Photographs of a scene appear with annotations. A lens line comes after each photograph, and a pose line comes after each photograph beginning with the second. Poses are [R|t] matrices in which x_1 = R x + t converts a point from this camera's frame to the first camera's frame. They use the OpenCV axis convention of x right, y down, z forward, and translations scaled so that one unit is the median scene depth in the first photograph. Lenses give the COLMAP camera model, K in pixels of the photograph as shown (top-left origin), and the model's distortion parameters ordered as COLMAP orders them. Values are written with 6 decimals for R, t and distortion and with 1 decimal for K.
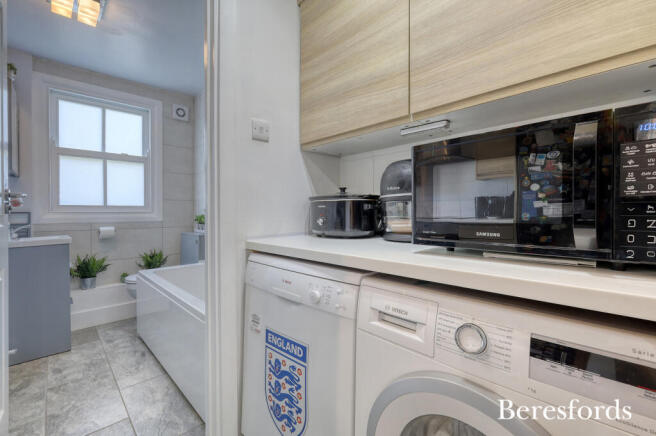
lens RADIAL K [[287.6, 0, 318.8], [0, 287.6, 208.8], [0, 0, 1]] dist [-0.002610, 0.000480]
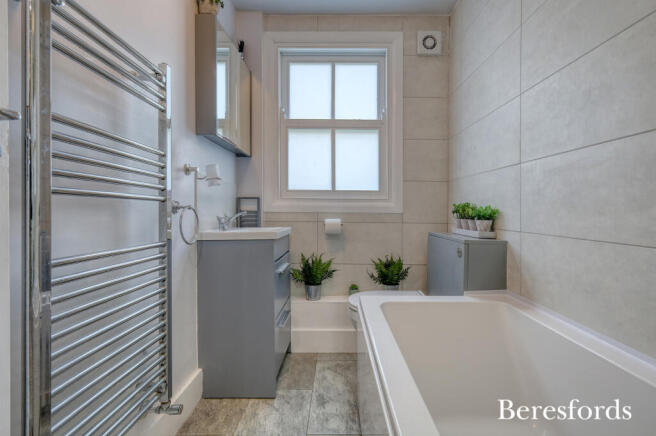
lens RADIAL K [[287.6, 0, 330.3], [0, 287.6, 207.0], [0, 0, 1]] dist [-0.002610, 0.000480]
pose [[0.723471, 0.005472, -0.690333, -0.232625], [-0.004743, 0.999984, 0.002956, 0.031020], [0.690338, 0.001136, 0.723486, 0.455694]]
